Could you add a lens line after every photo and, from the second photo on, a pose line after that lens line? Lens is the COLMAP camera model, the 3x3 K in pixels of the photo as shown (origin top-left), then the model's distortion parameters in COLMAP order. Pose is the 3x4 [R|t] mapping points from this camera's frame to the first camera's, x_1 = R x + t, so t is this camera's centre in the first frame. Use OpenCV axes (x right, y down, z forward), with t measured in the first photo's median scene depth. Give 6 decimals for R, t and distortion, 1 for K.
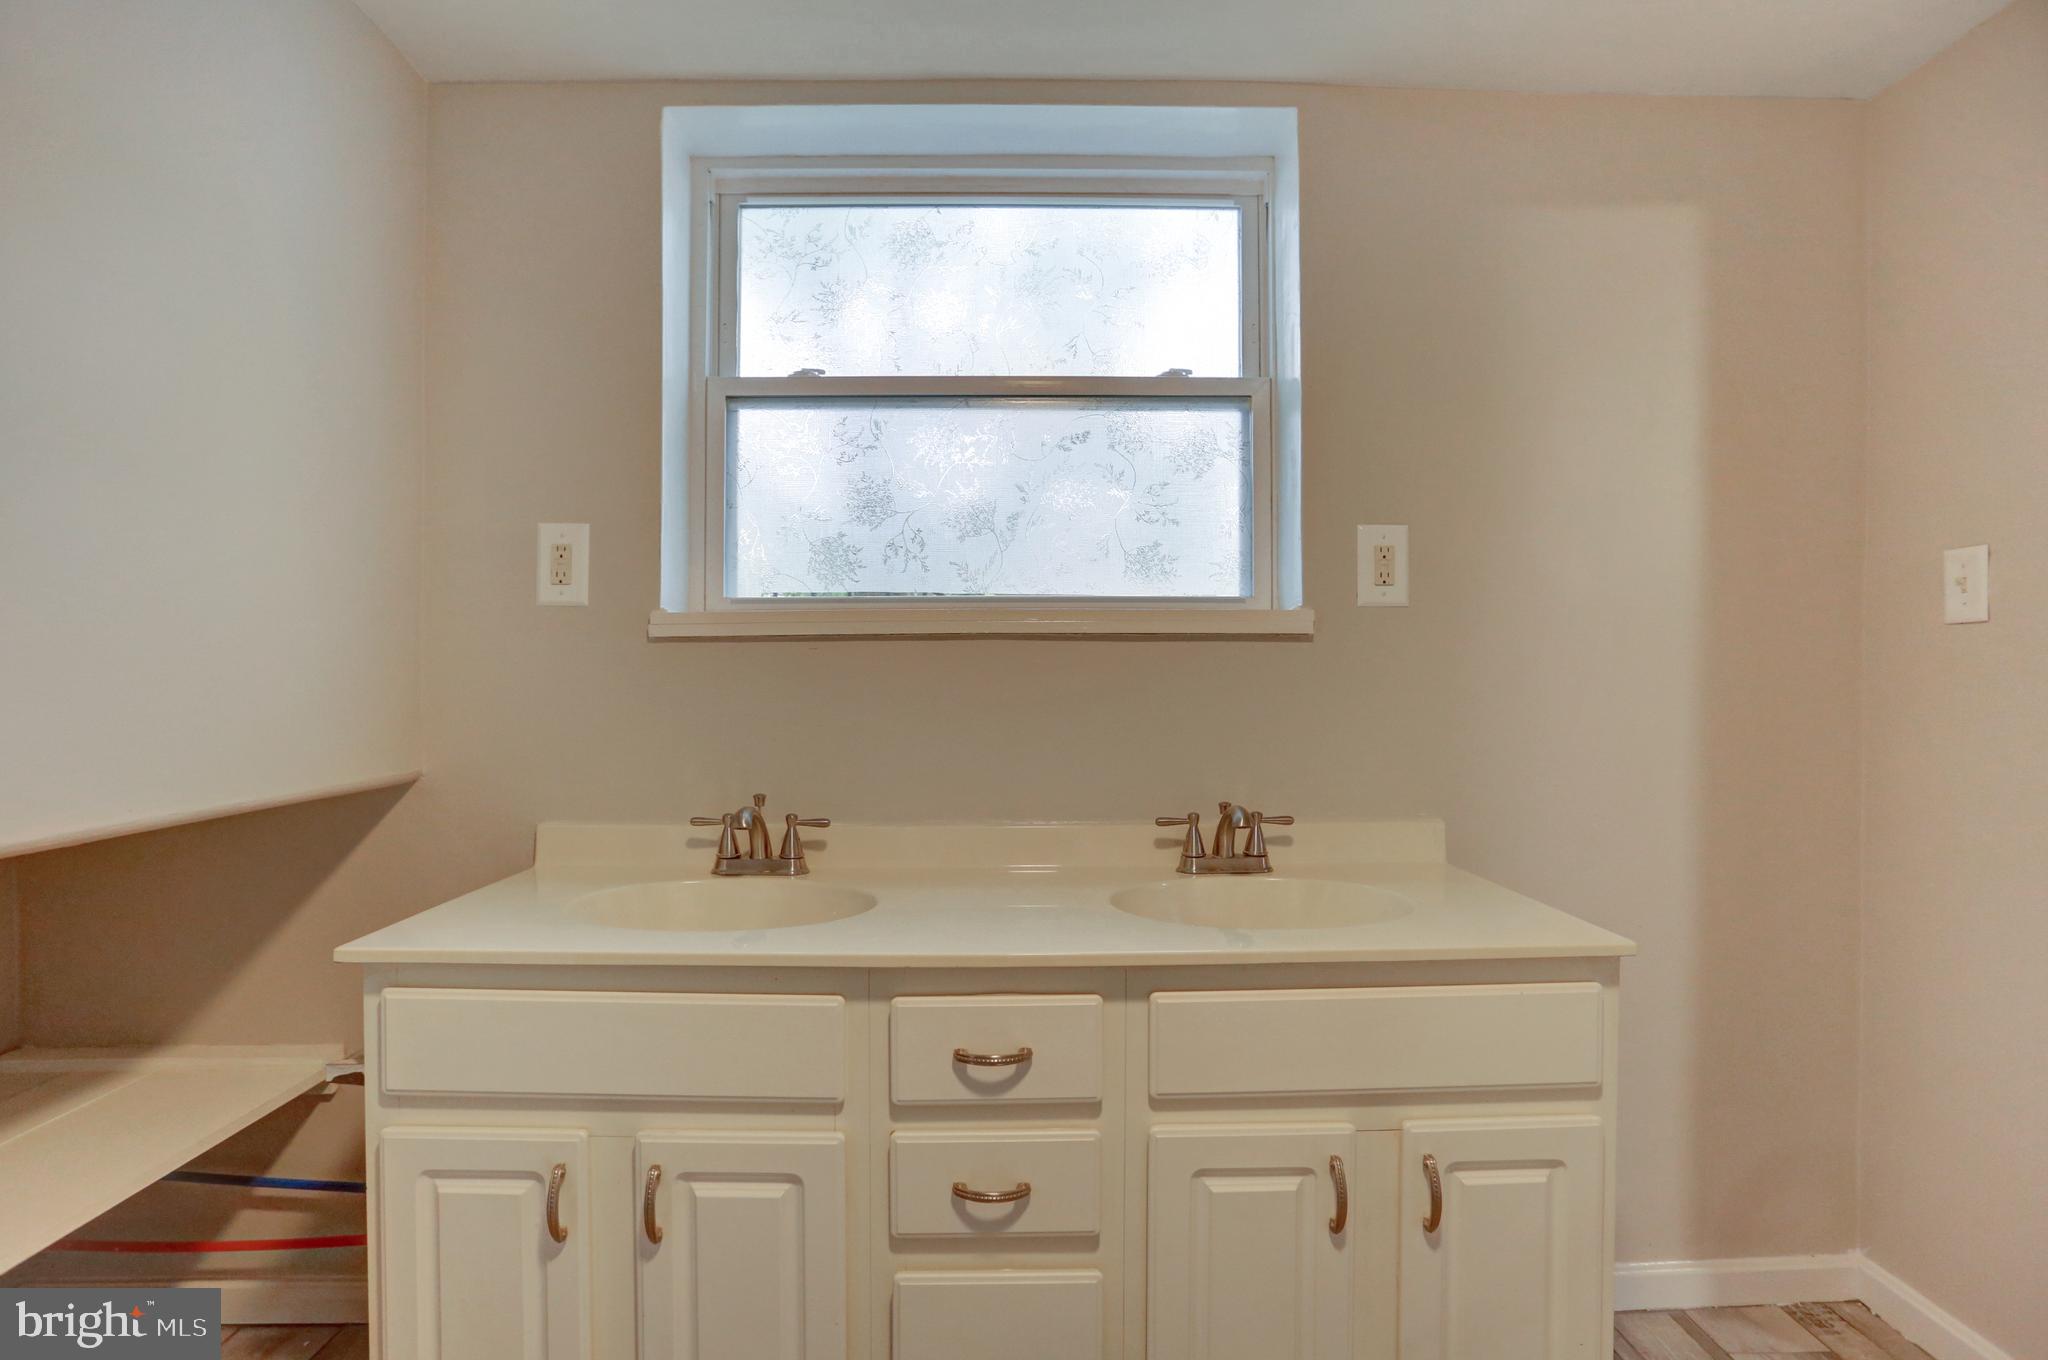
lens RADIAL K [[1043.3, 0, 1025.2], [0, 1043.3, 677.4], [0, 0, 1]] dist [-0.068546, 0.028208]
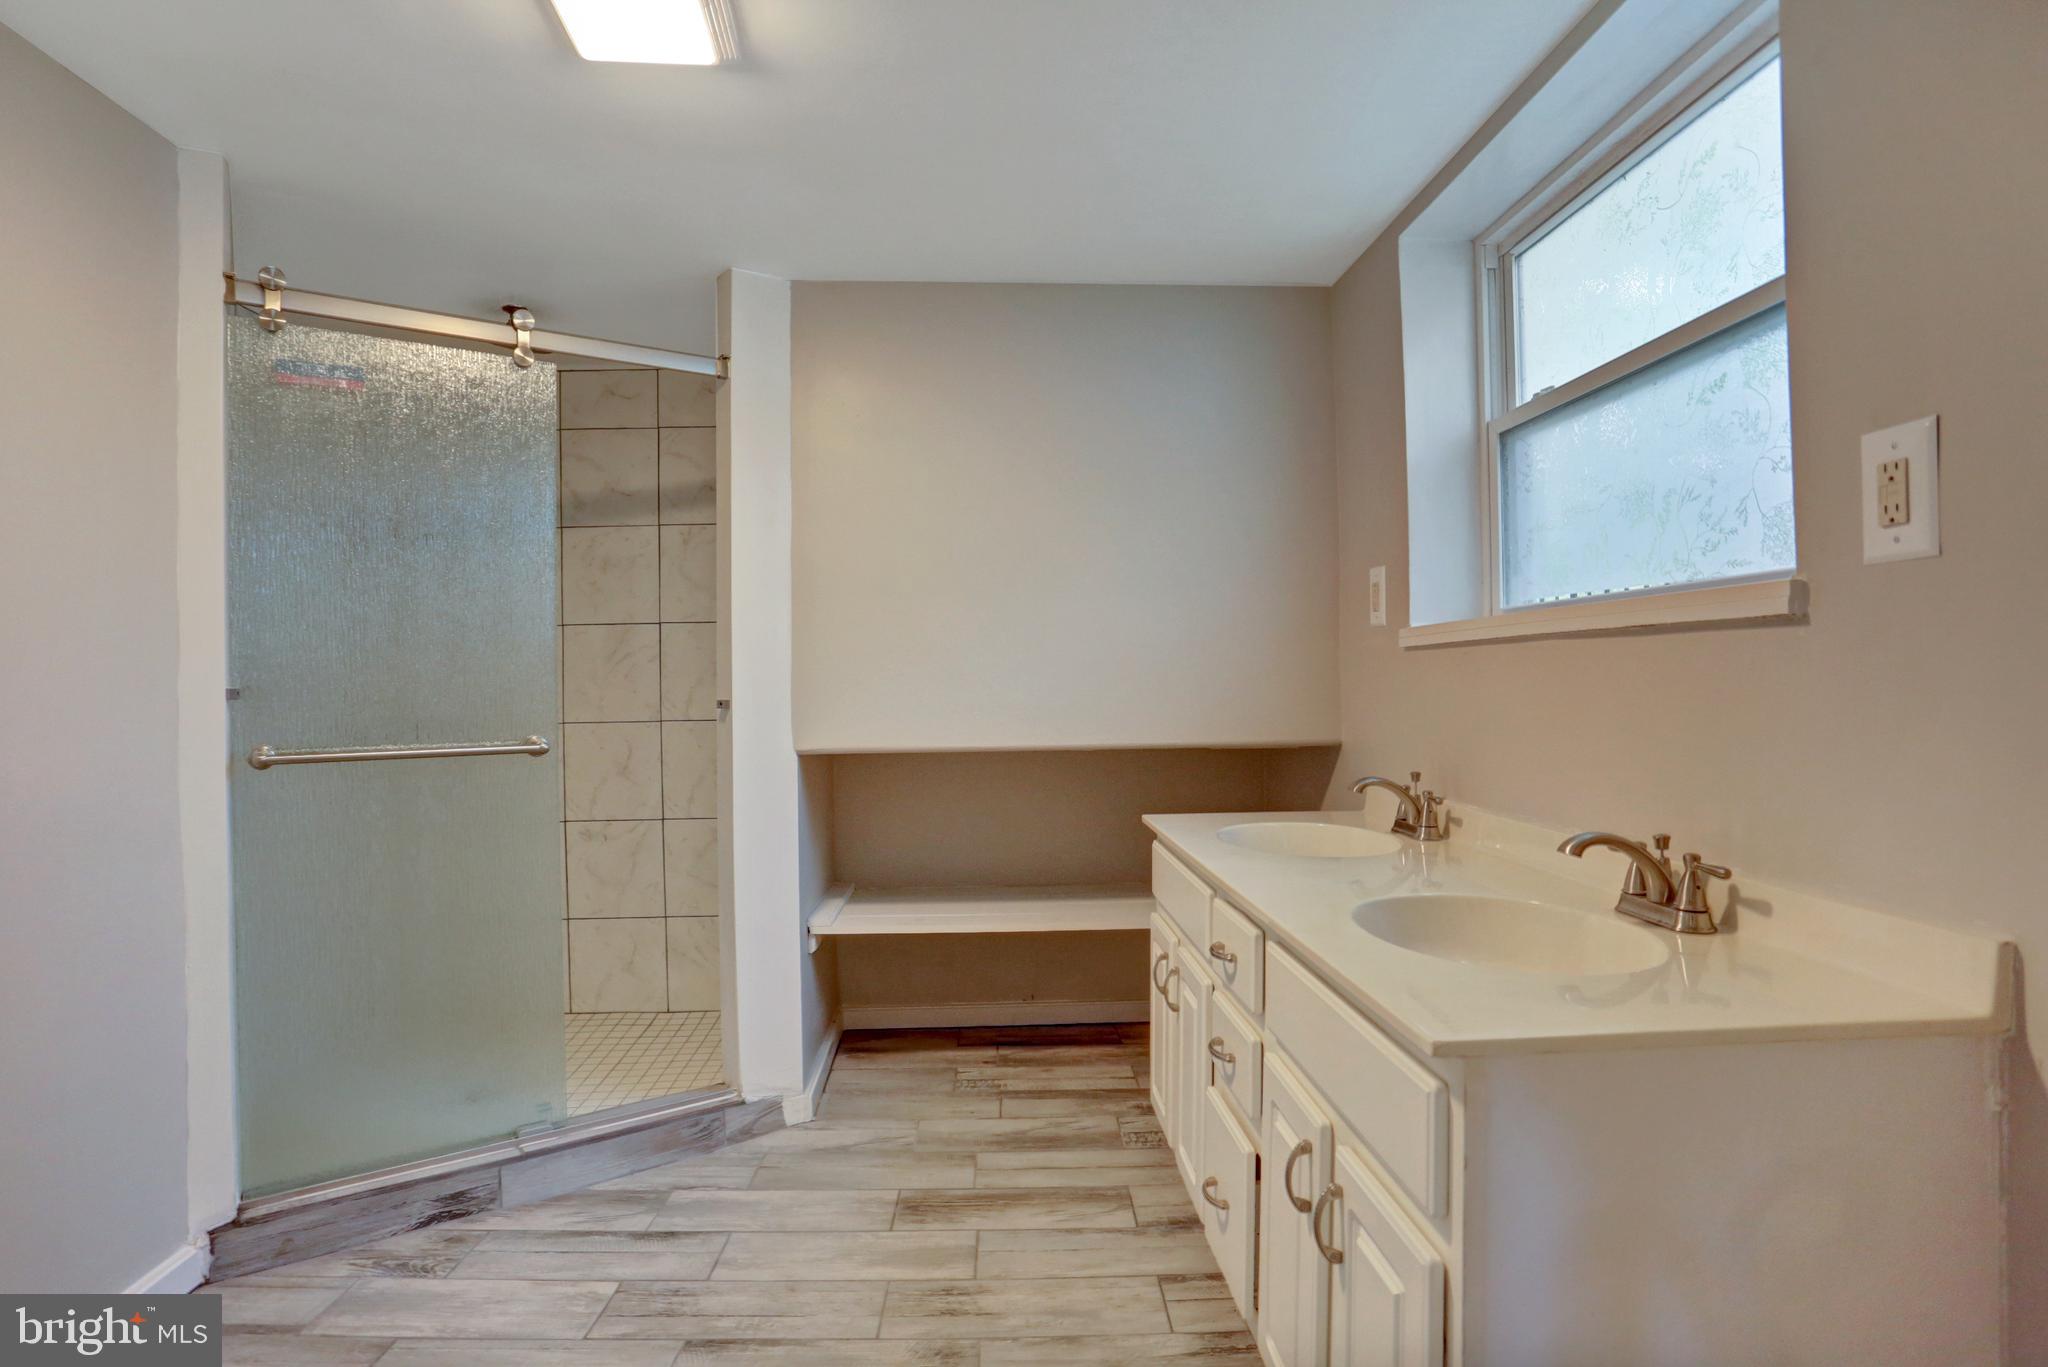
lens RADIAL K [[1043.3, 0, 1039.3], [0, 1043.3, 677.9], [0, 0, 1]] dist [-0.068546, 0.028208]
pose [[0.053627, -0.000768, -0.998561, 0.907814], [0.010516, 0.999945, -0.000205, -0.004885], [0.998506, -0.010490, 0.053632, 0.465886]]
